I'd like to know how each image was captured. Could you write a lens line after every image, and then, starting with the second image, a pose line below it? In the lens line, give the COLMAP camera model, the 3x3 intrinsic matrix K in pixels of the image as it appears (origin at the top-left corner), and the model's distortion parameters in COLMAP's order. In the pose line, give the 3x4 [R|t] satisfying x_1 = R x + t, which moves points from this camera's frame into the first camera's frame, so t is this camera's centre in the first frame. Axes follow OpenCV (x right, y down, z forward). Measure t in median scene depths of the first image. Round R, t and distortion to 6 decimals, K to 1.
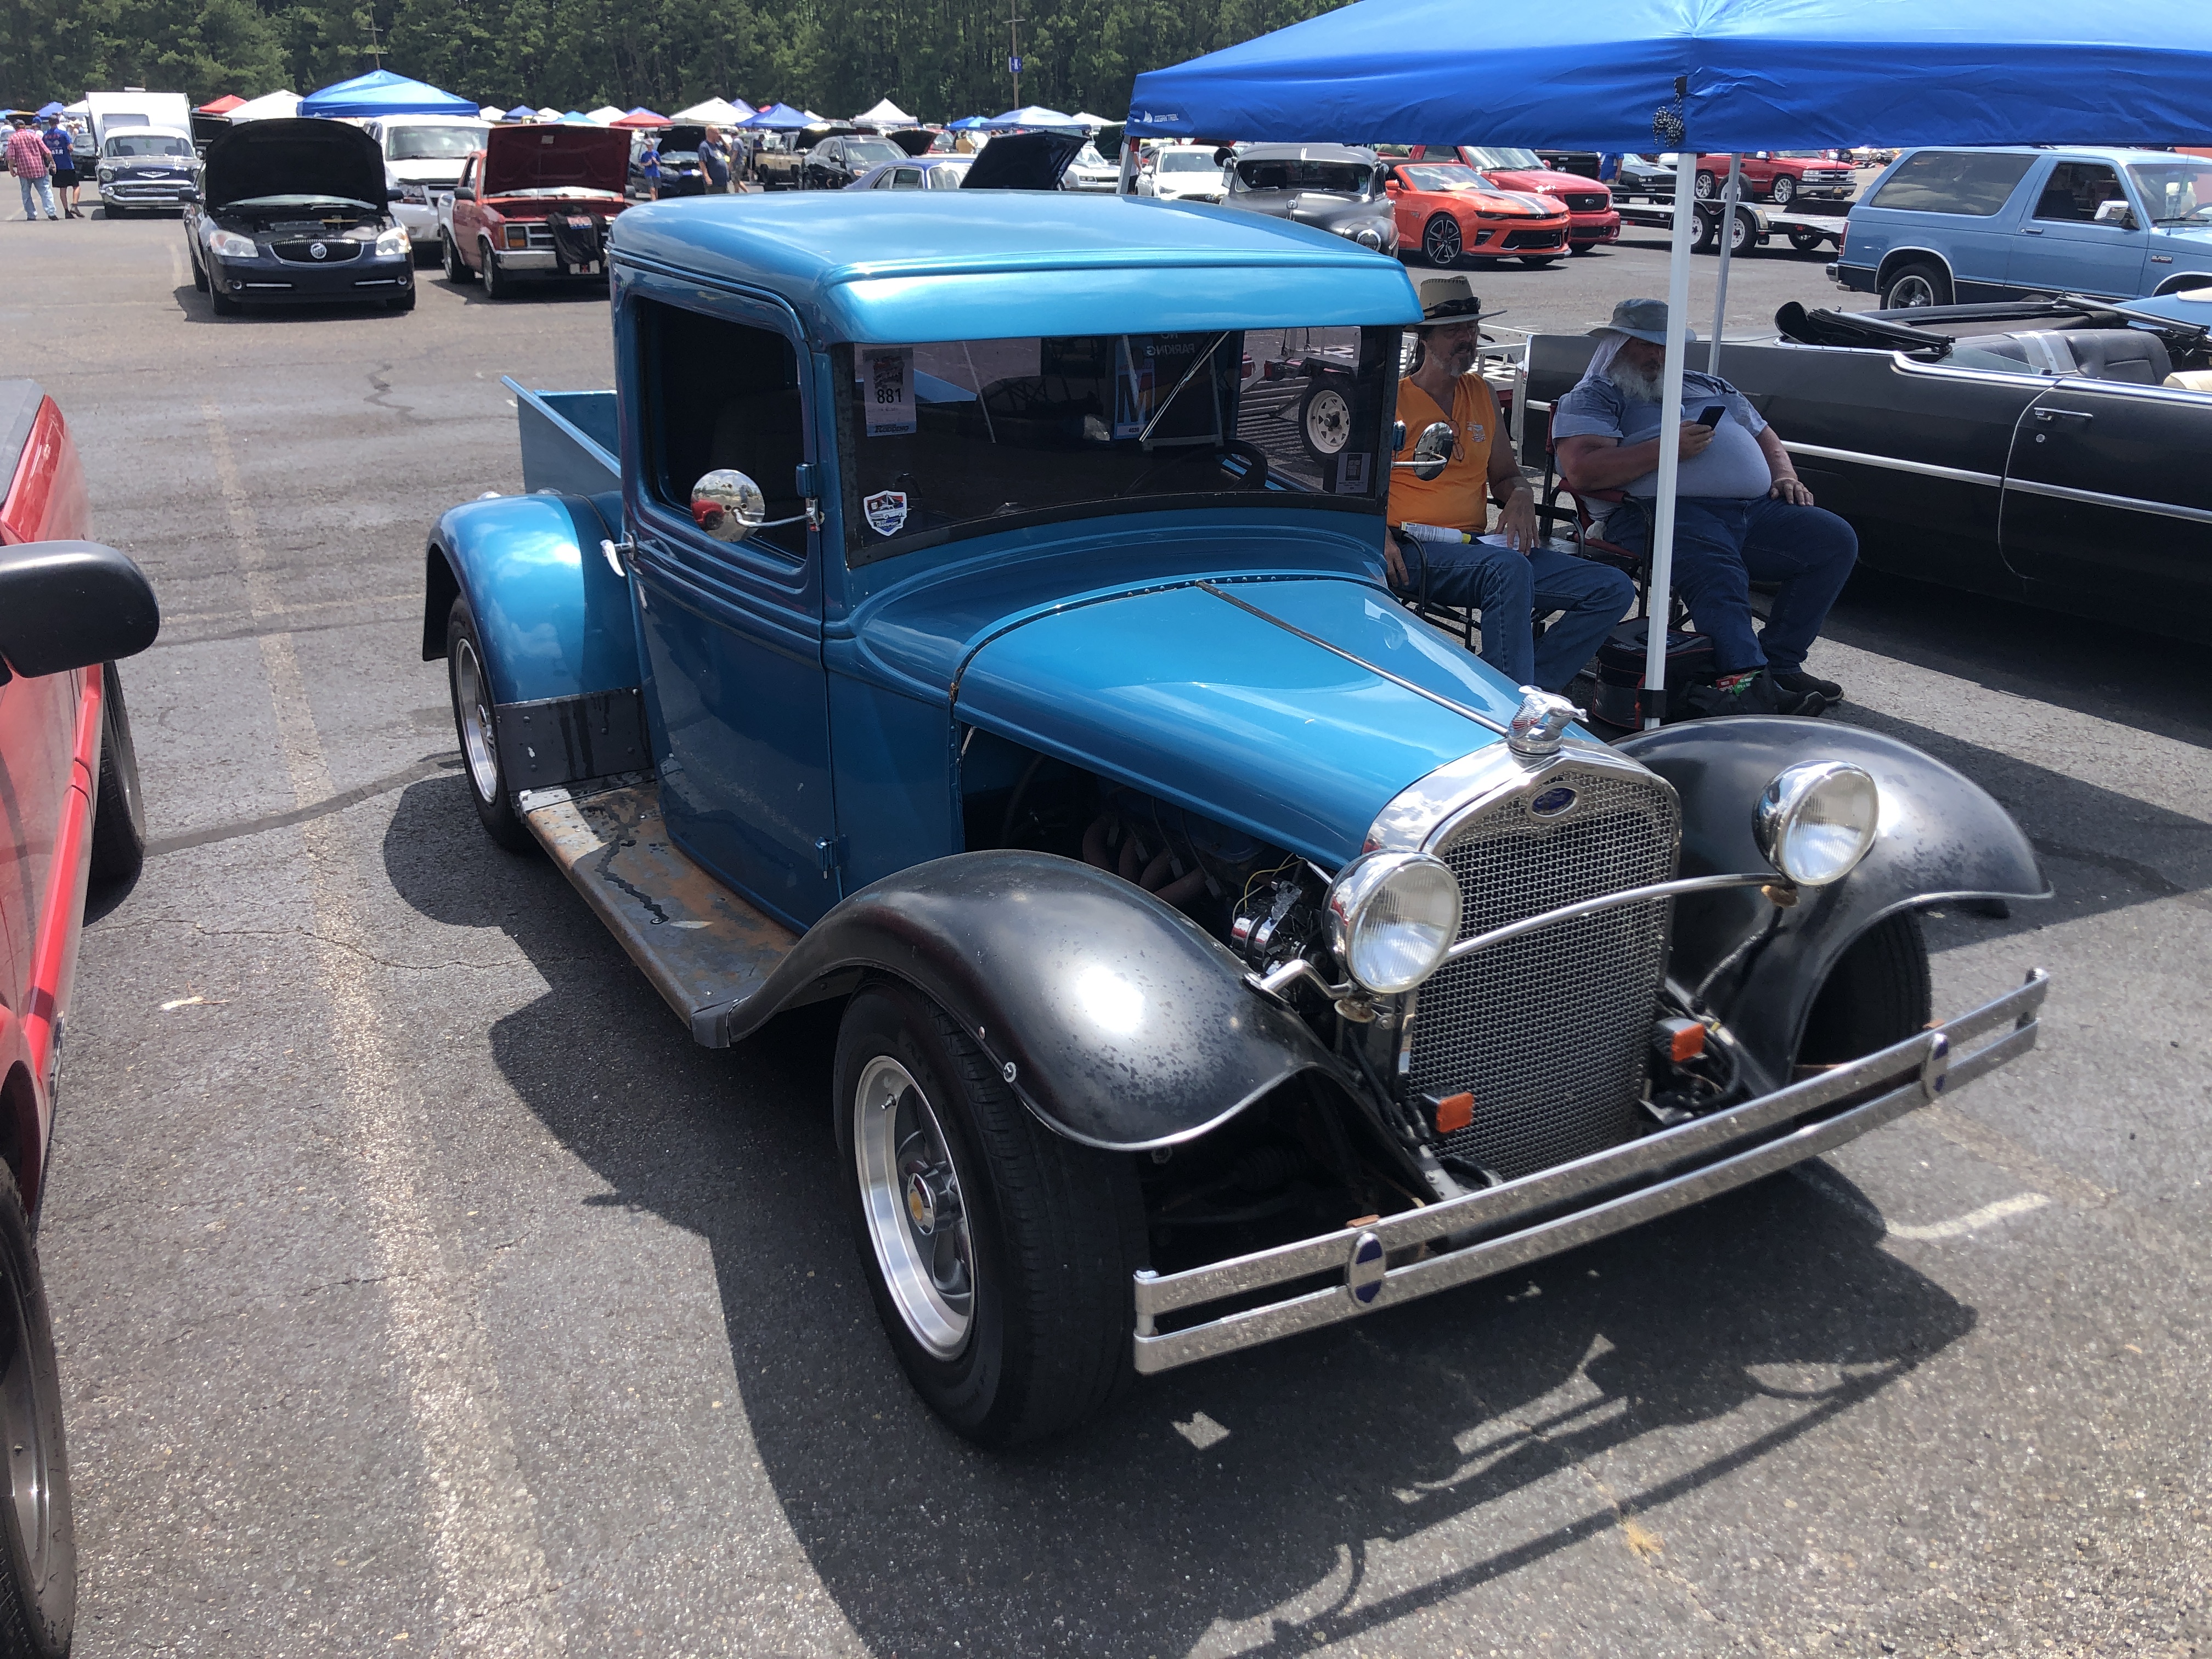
lens RADIAL K [[1943.5, 0, 1109.8], [0, 1943.5, 827.0], [0, 0, 1]] dist [0.018970, 0.001660]
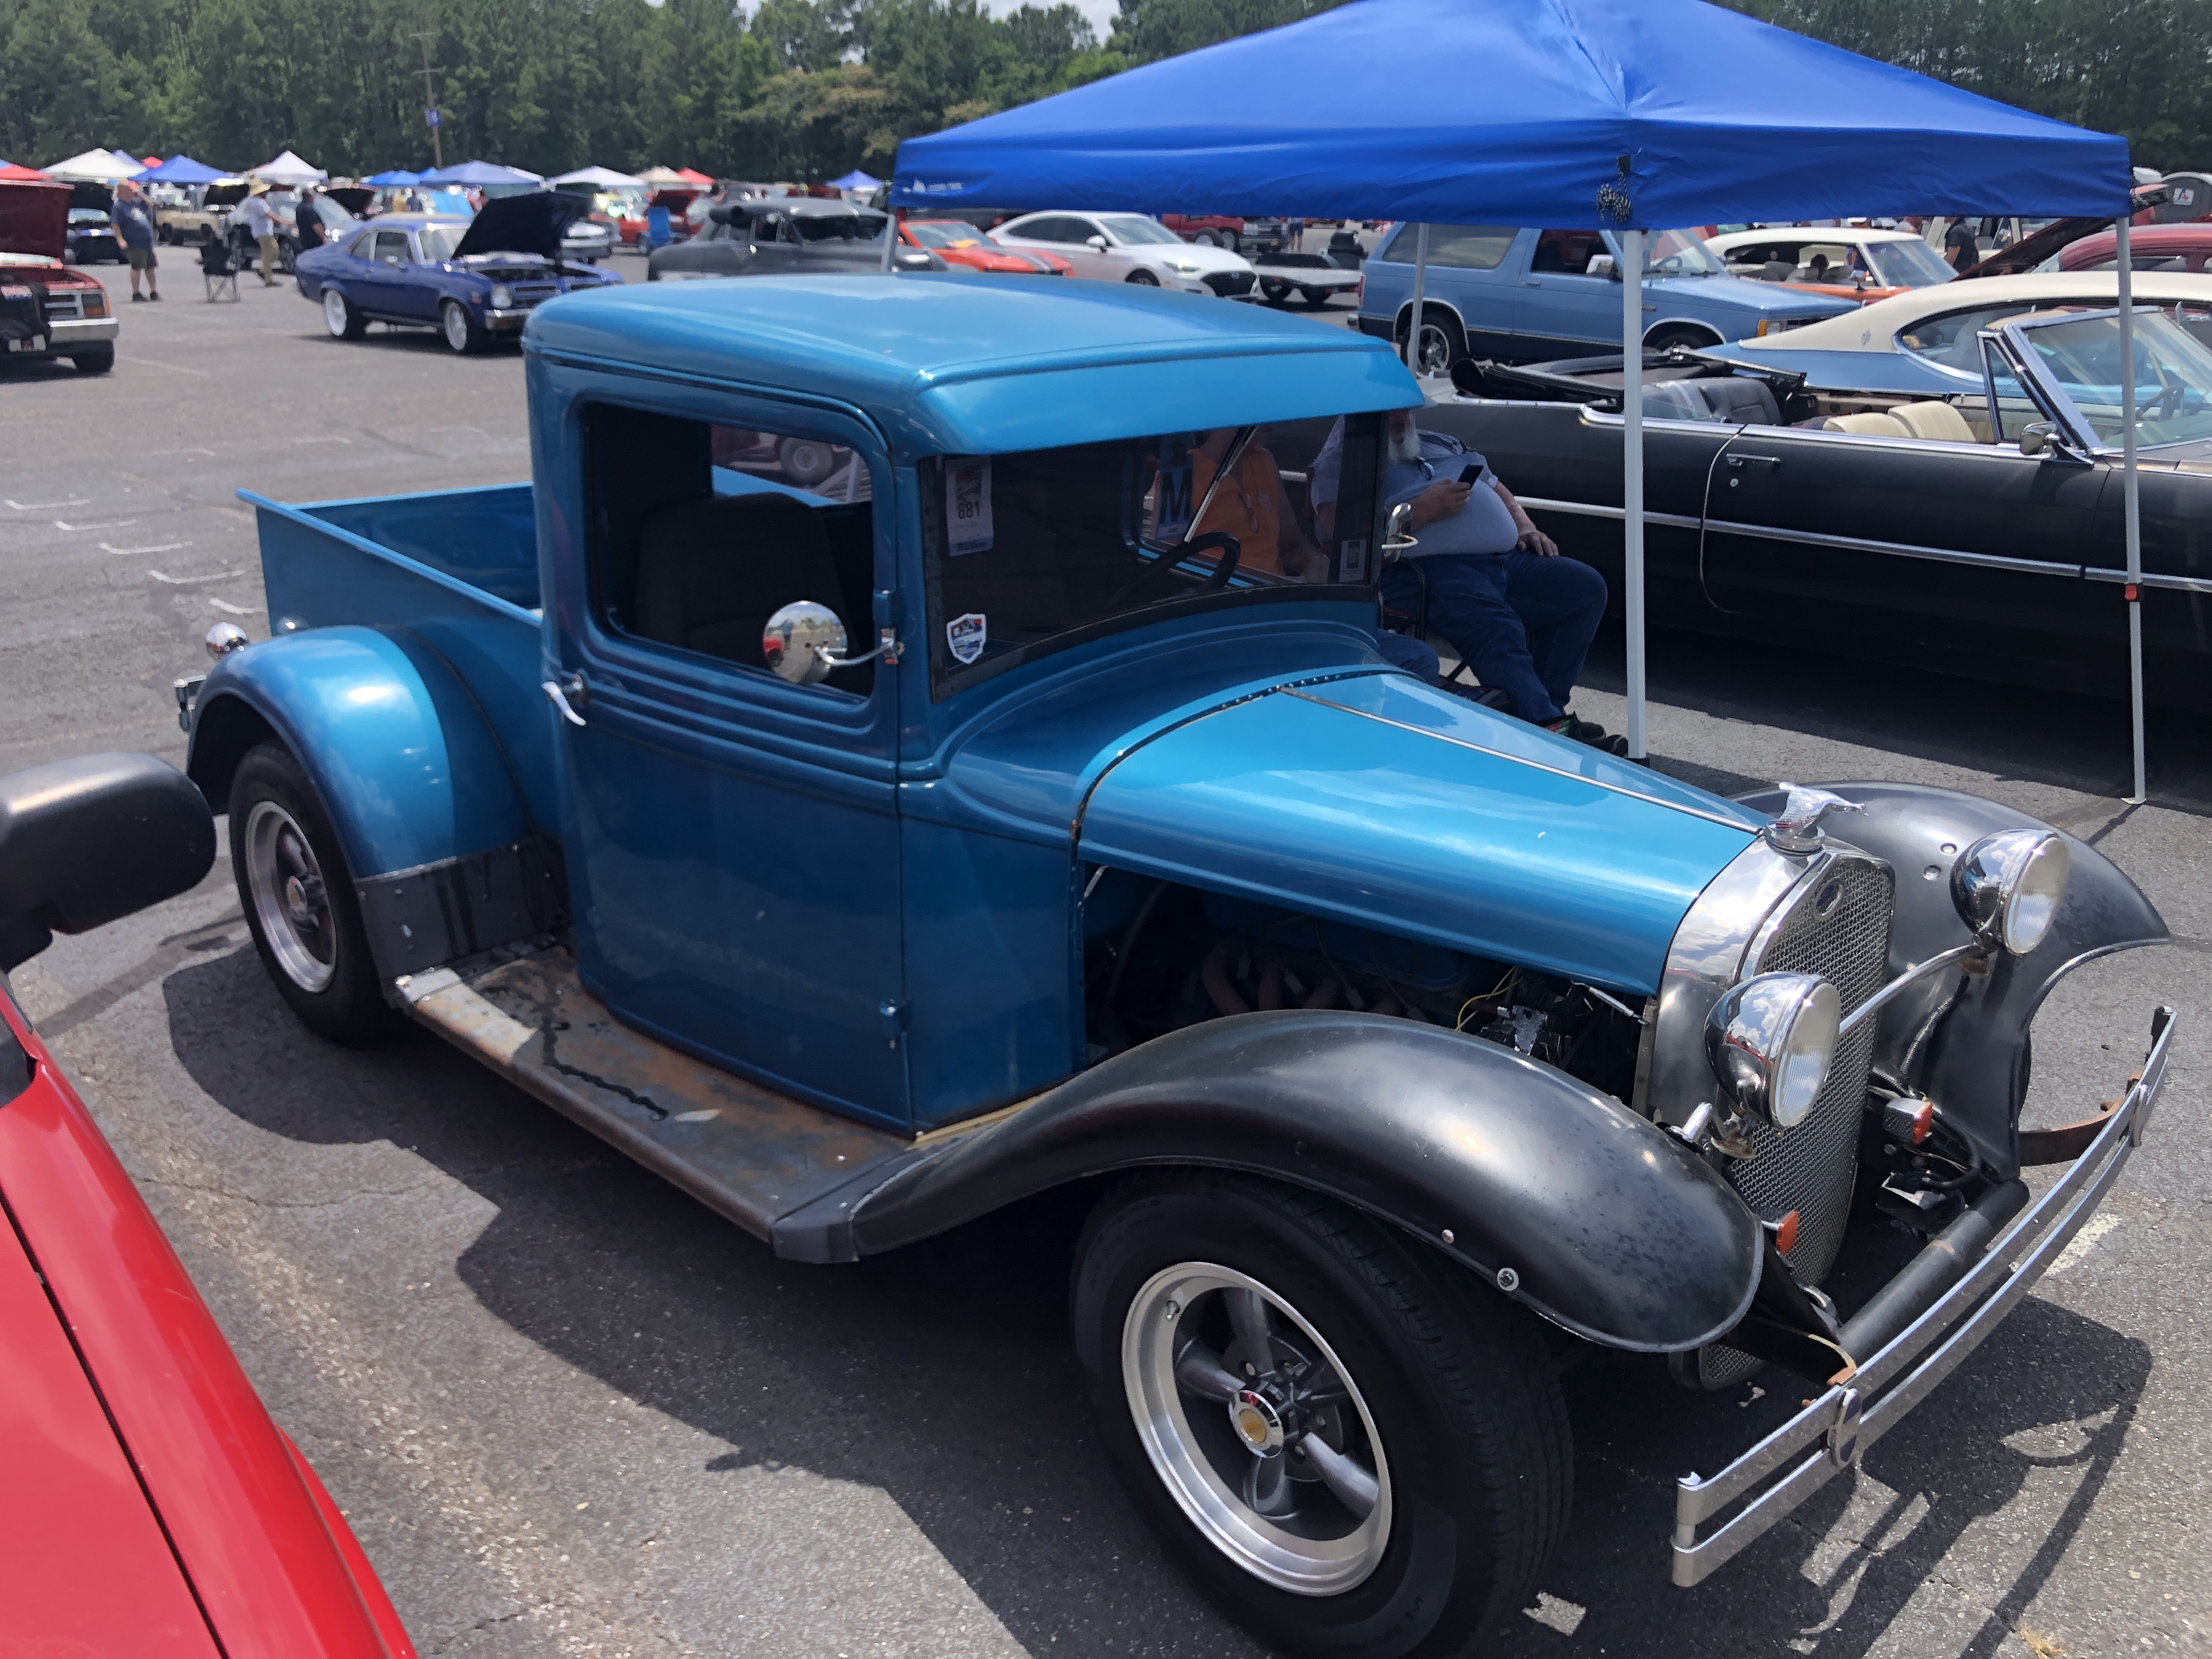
lens RADIAL K [[1943.5, 0, 1104.7], [0, 1943.5, 832.4], [0, 0, 1]] dist [0.018970, 0.001660]
pose [[0.958809, -0.091090, 0.269051, -0.230535], [0.097033, 0.995242, -0.008843, -0.044414], [-0.266965, 0.034586, 0.963085, 0.093770]]
